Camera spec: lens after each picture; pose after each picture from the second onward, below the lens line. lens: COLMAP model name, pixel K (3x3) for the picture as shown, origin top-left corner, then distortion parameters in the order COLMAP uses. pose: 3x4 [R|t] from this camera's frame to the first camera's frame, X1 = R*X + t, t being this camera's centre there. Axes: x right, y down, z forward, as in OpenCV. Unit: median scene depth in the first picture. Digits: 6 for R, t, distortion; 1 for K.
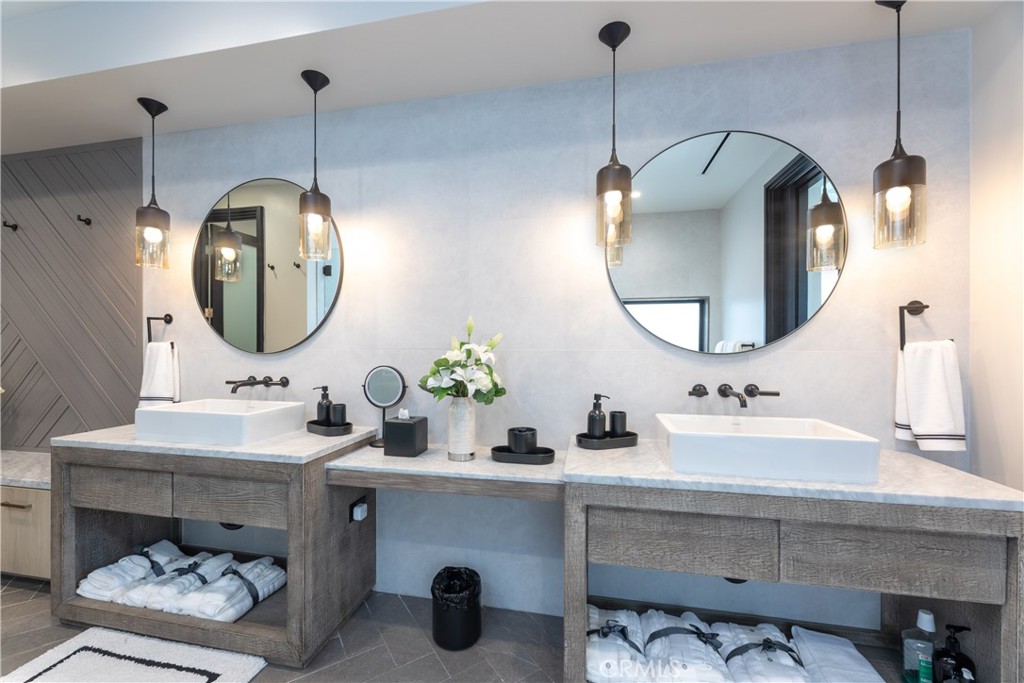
lens RADIAL K [[406.9, 0, 509.6], [0, 406.9, 350.2], [0, 0, 1]] dist [-0.001753, -0.000646]
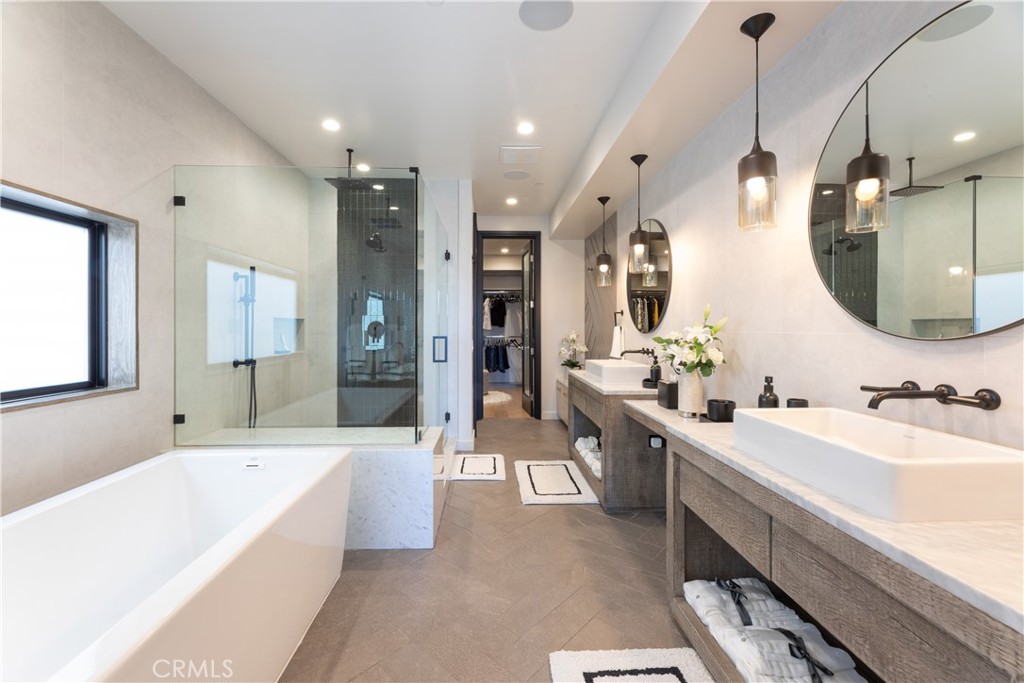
lens RADIAL K [[431.6, 0, 507.1], [0, 431.6, 332.3], [0, 0, 1]] dist [-0.002259, -0.000451]
pose [[0.236425, 0.008387, -0.971614, 1.445528], [-0.008505, 0.999942, 0.006562, -0.003365], [0.971613, 0.006713, 0.236482, 0.164246]]
